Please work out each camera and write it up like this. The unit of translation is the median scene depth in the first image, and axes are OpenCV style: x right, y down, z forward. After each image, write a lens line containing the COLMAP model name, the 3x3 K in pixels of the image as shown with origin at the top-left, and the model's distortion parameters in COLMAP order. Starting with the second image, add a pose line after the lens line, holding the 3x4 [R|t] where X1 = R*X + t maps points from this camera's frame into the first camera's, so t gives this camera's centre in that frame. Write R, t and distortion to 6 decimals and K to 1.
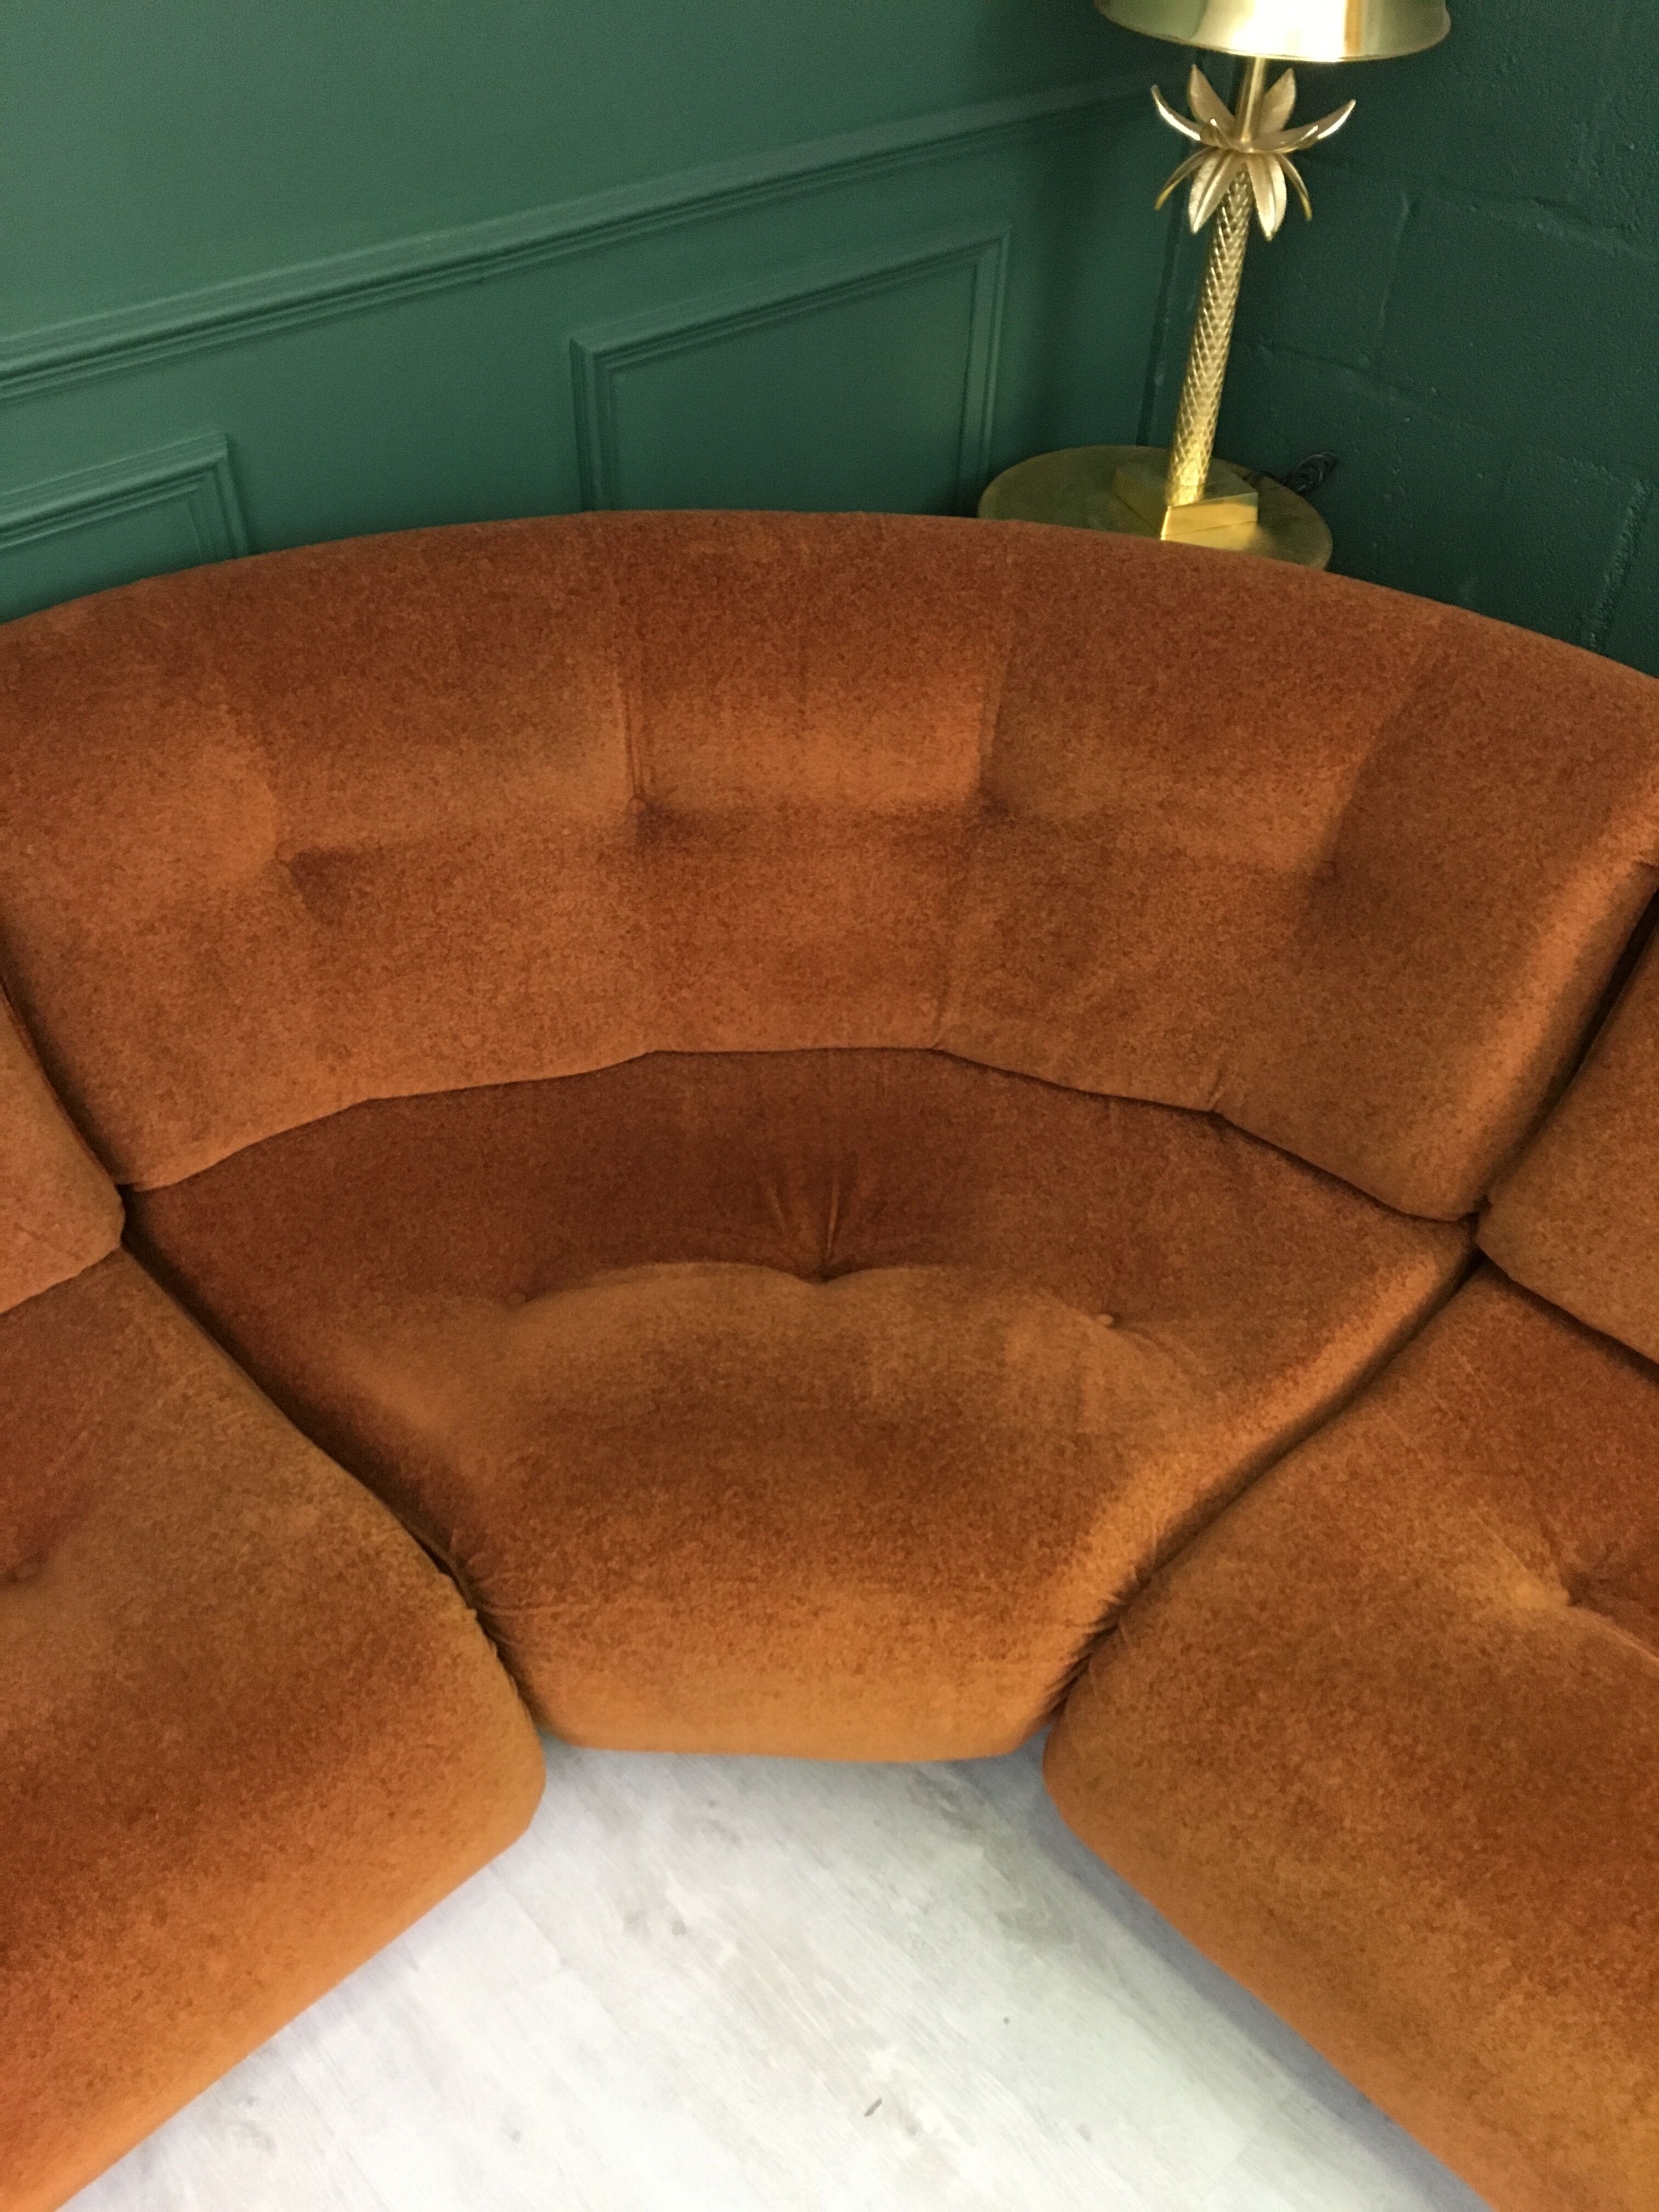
lens RADIAL K [[1874.8, 0, 830.8], [0, 1874.8, 1104.1], [0, 0, 1]] dist [0.086460, -0.116946]
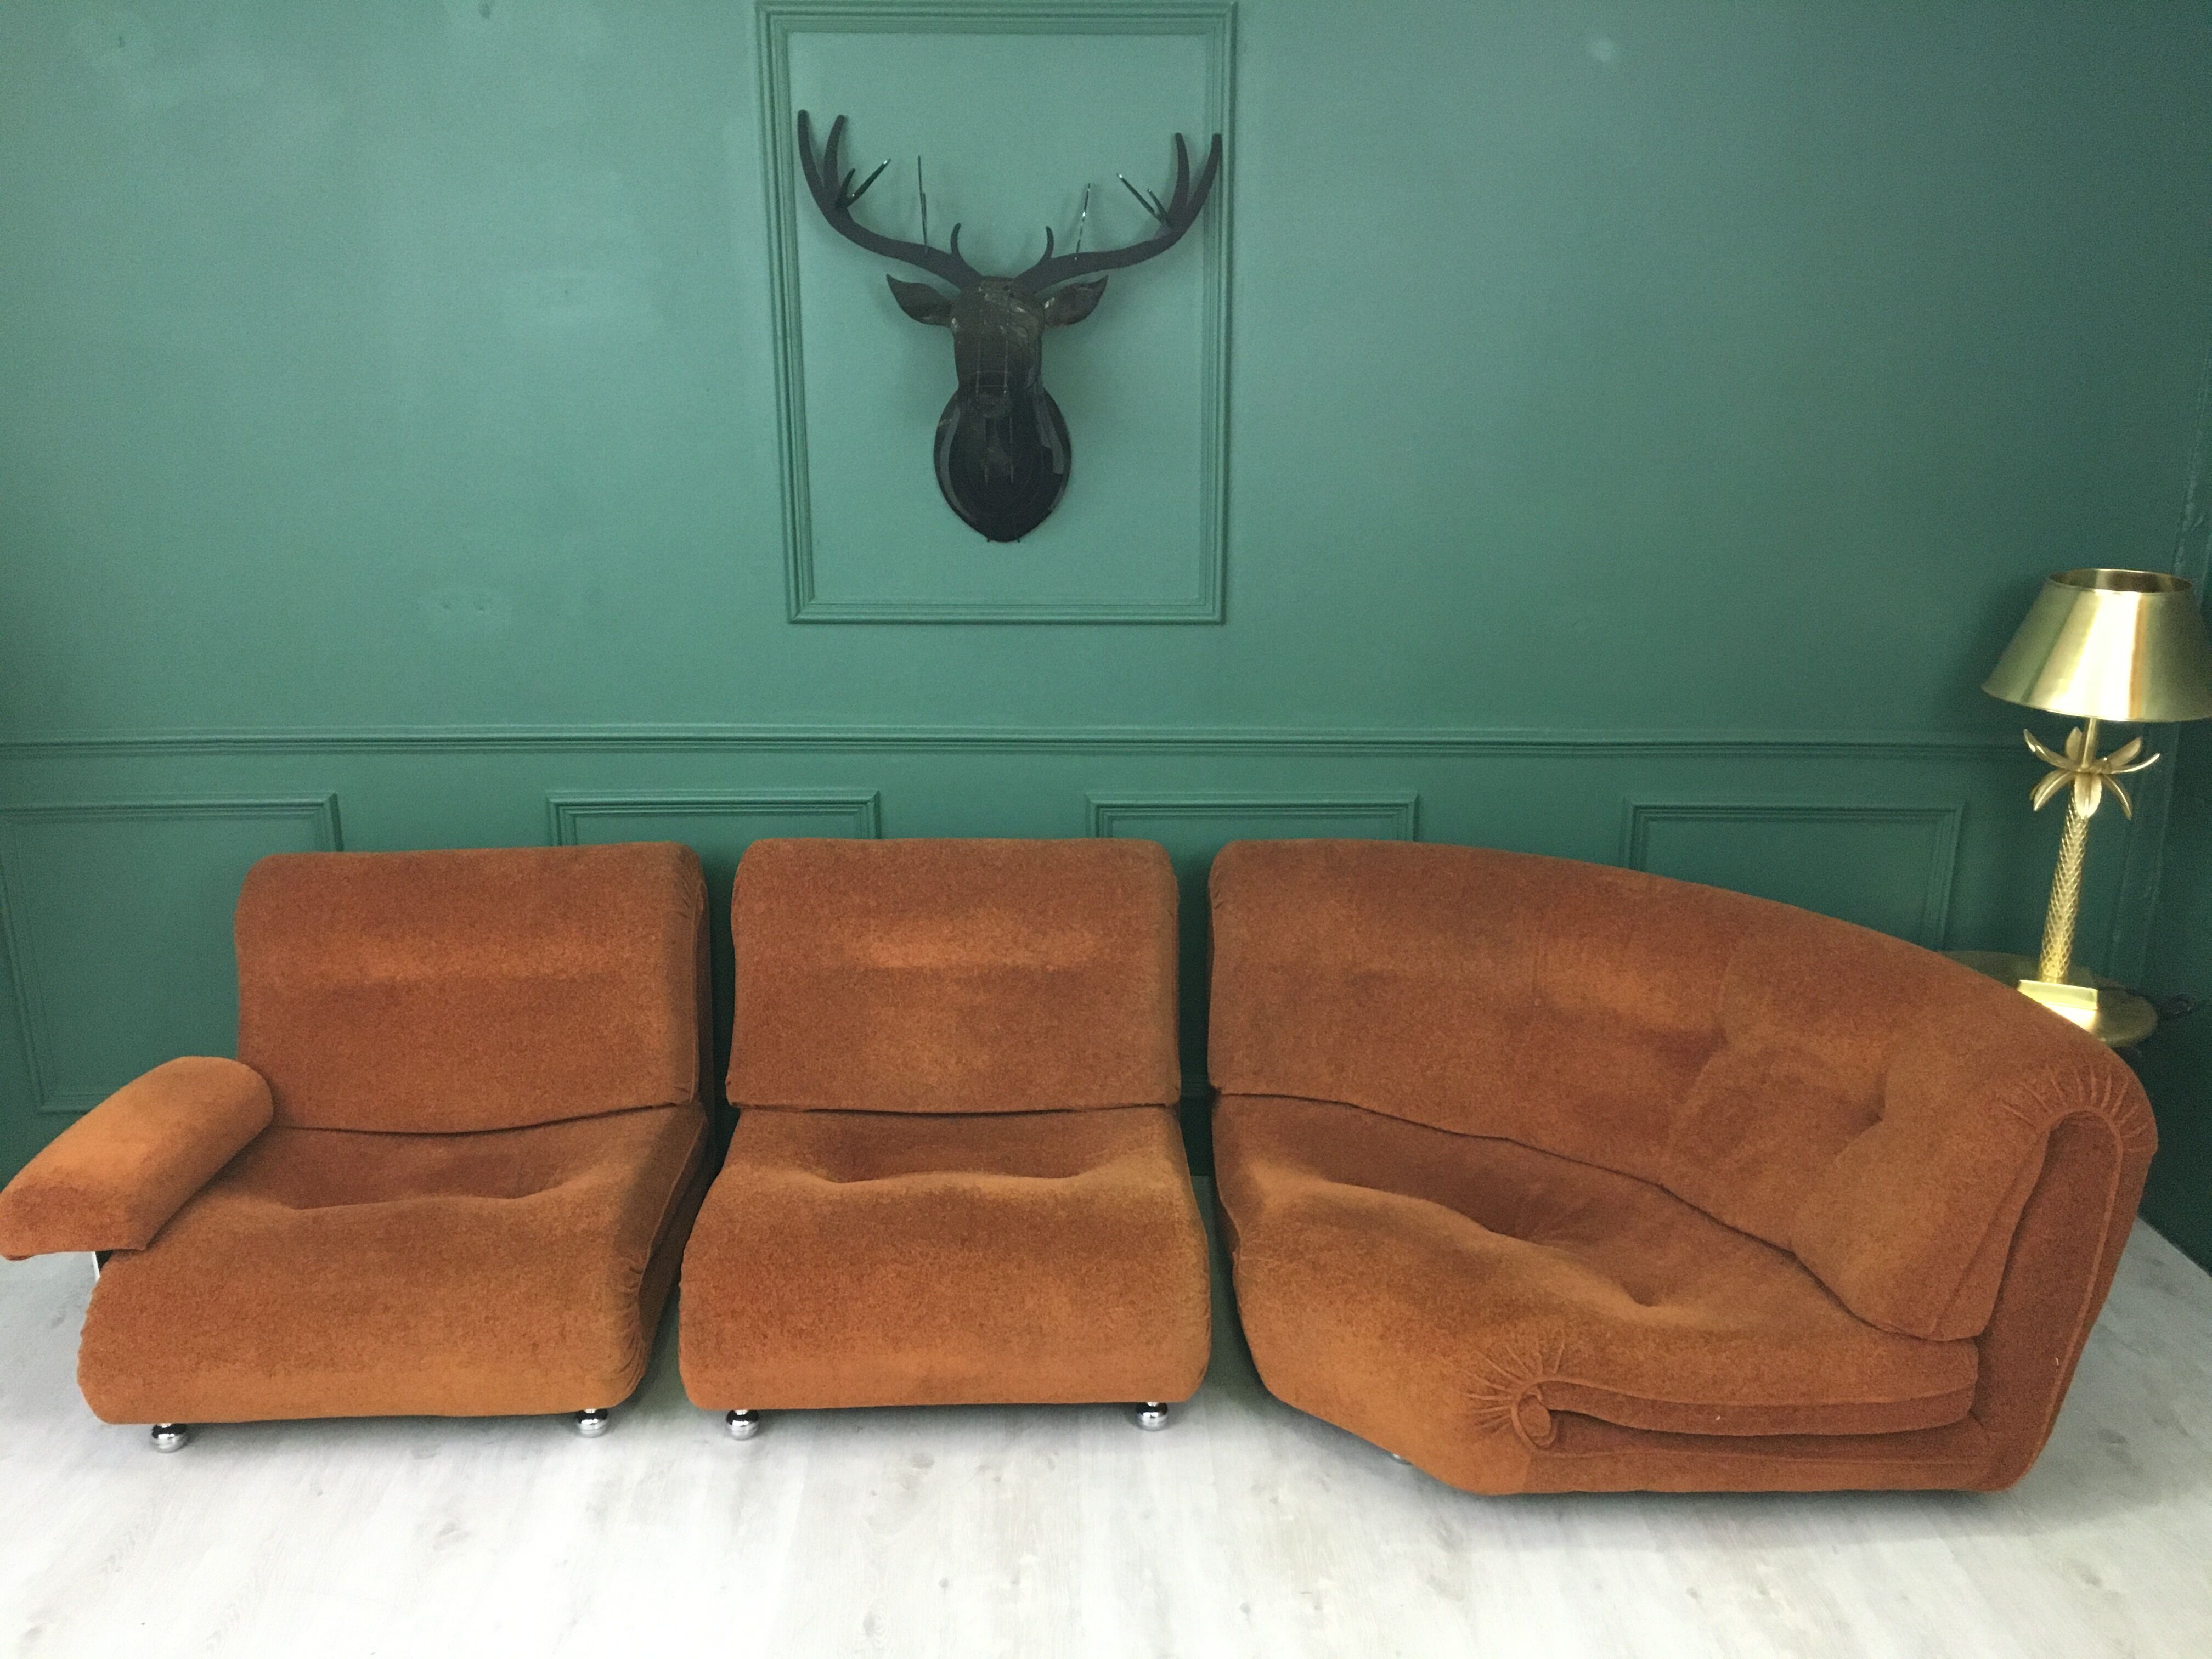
lens RADIAL K [[1874.8, 0, 1096.6], [0, 1874.8, 828.1], [0, 0, 1]] dist [0.086460, -0.116946]
pose [[0.741356, 0.162653, -0.651103, 0.840995], [-0.443626, 0.846759, -0.293590, 0.481972], [0.503574, 0.506501, 0.699907, -0.654558]]
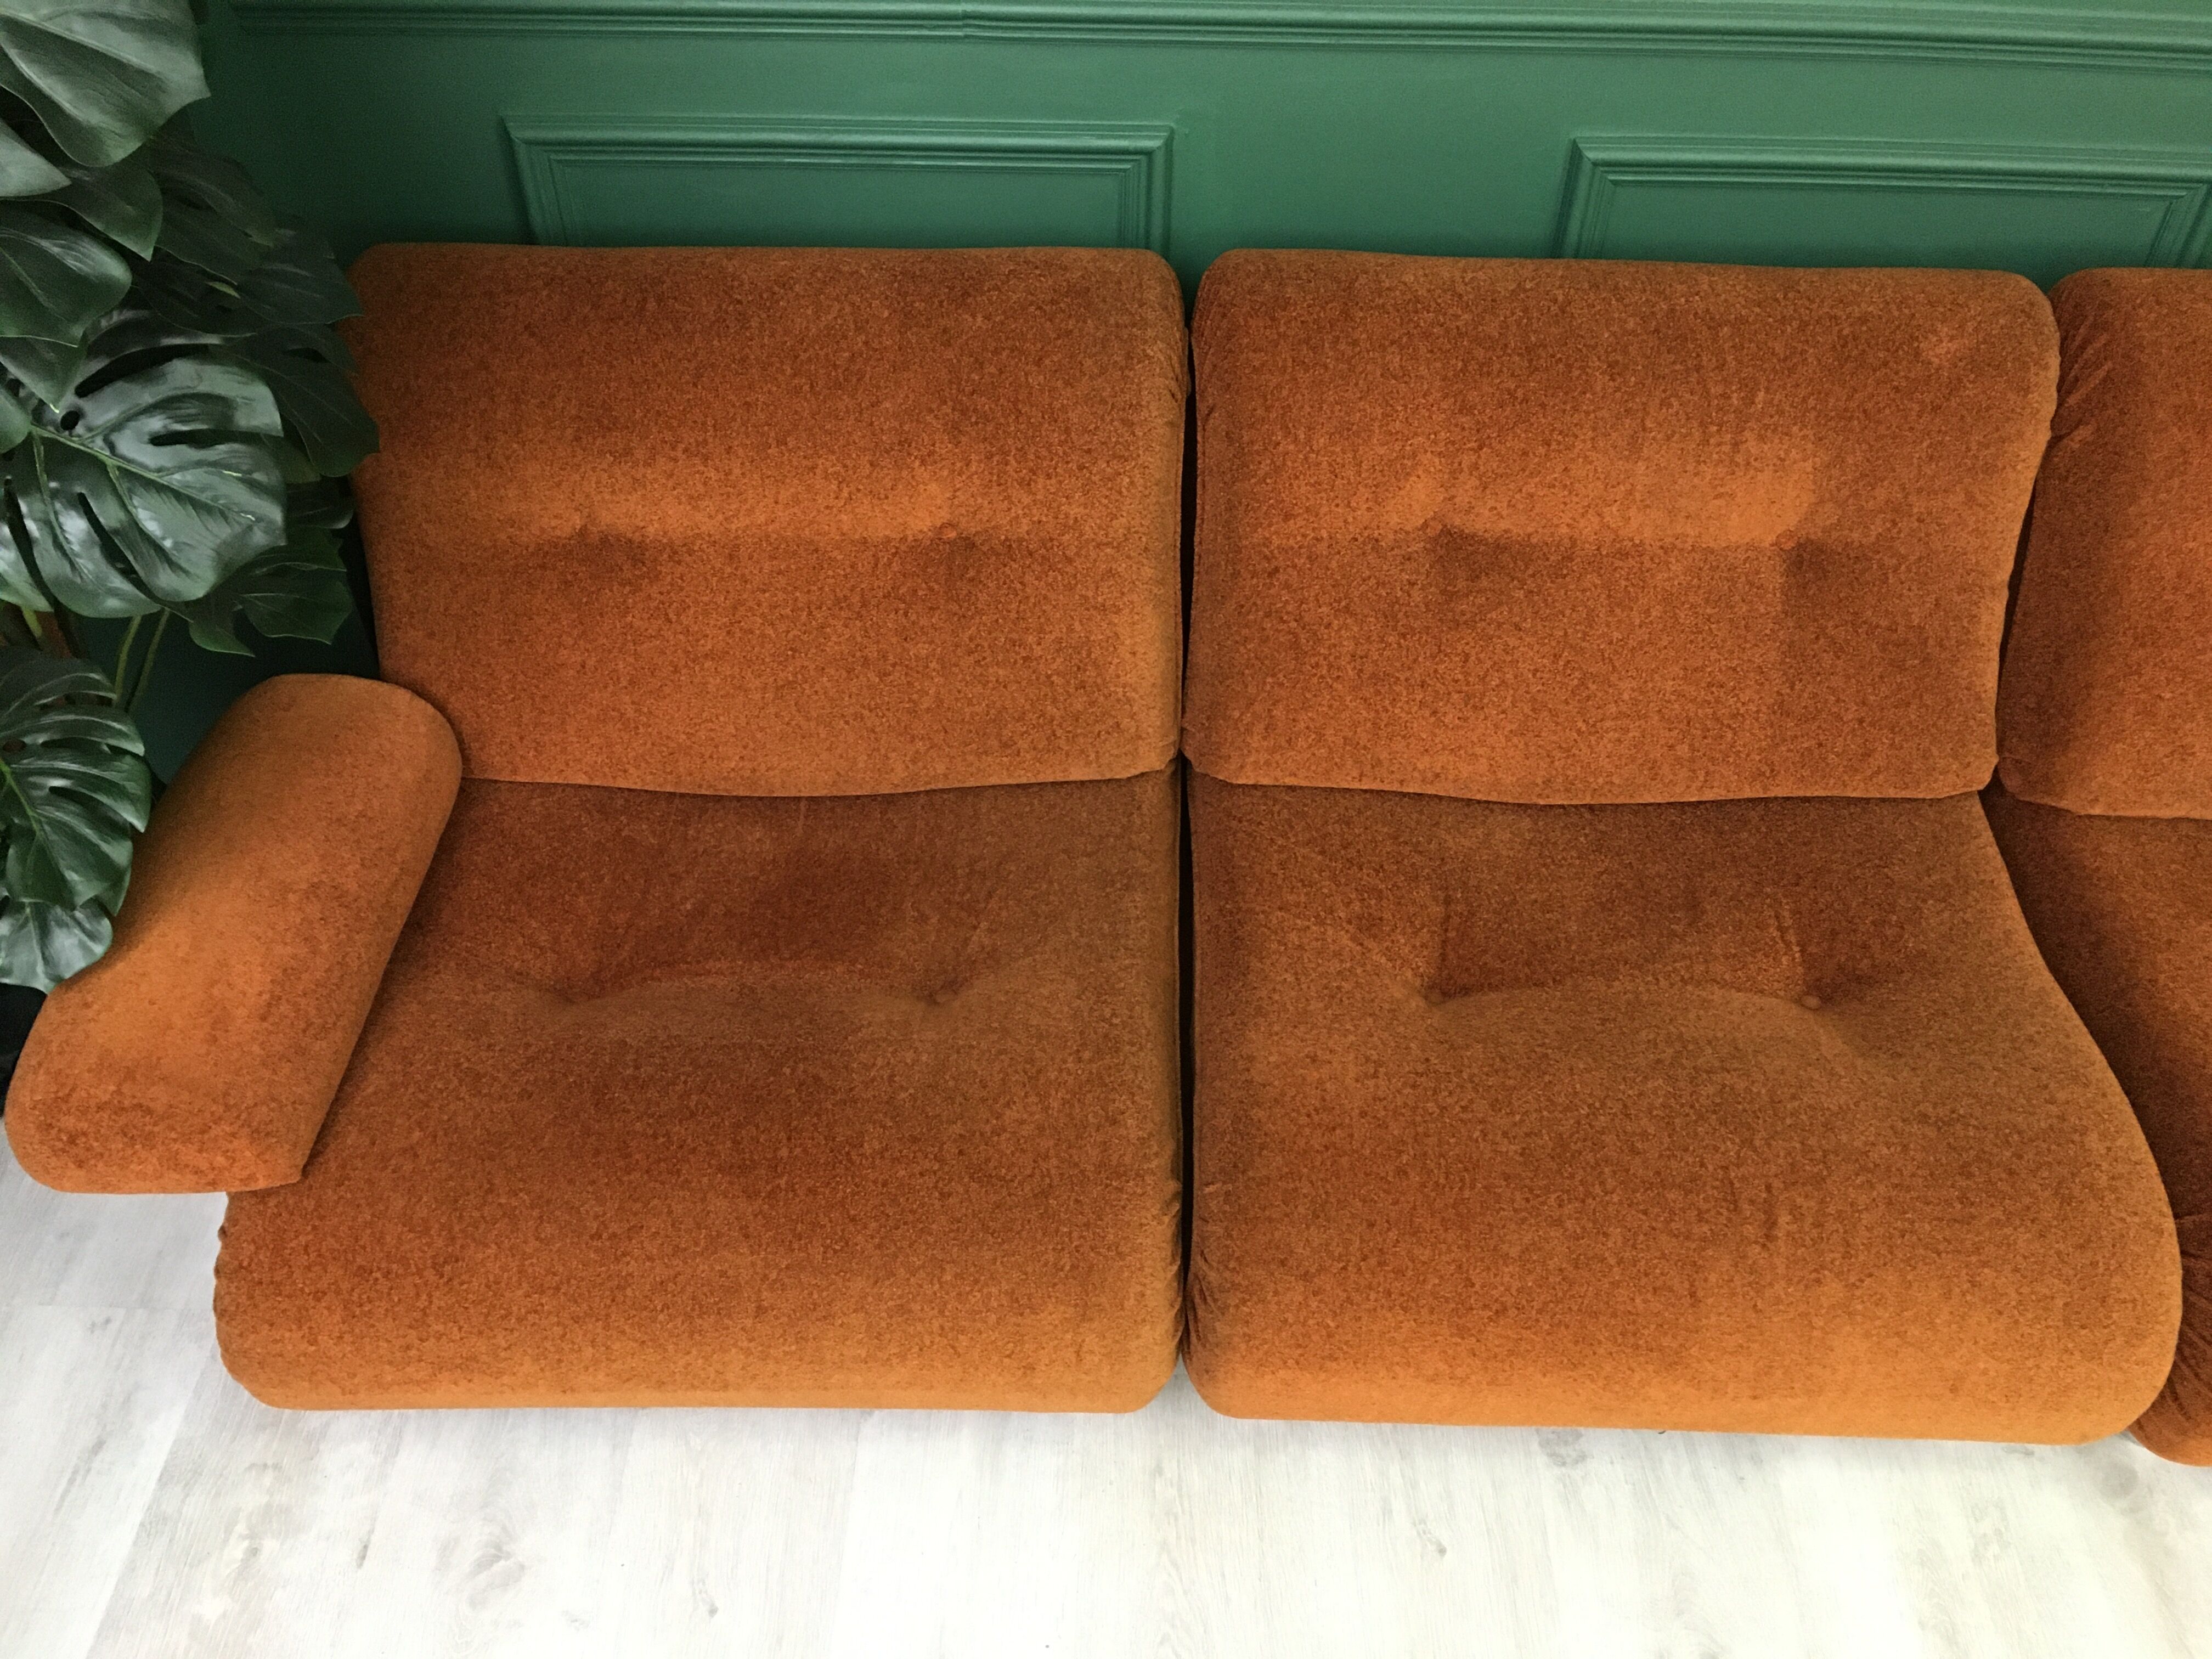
lens RADIAL K [[1874.8, 0, 1098.0], [0, 1874.8, 824.4], [0, 0, 1]] dist [0.086460, -0.116946]
pose [[0.707037, 0.493514, -0.506501, -0.544246], [-0.480696, 0.860715, 0.167632, 0.379460], [0.518682, 0.124951, 0.845788, -0.495978]]
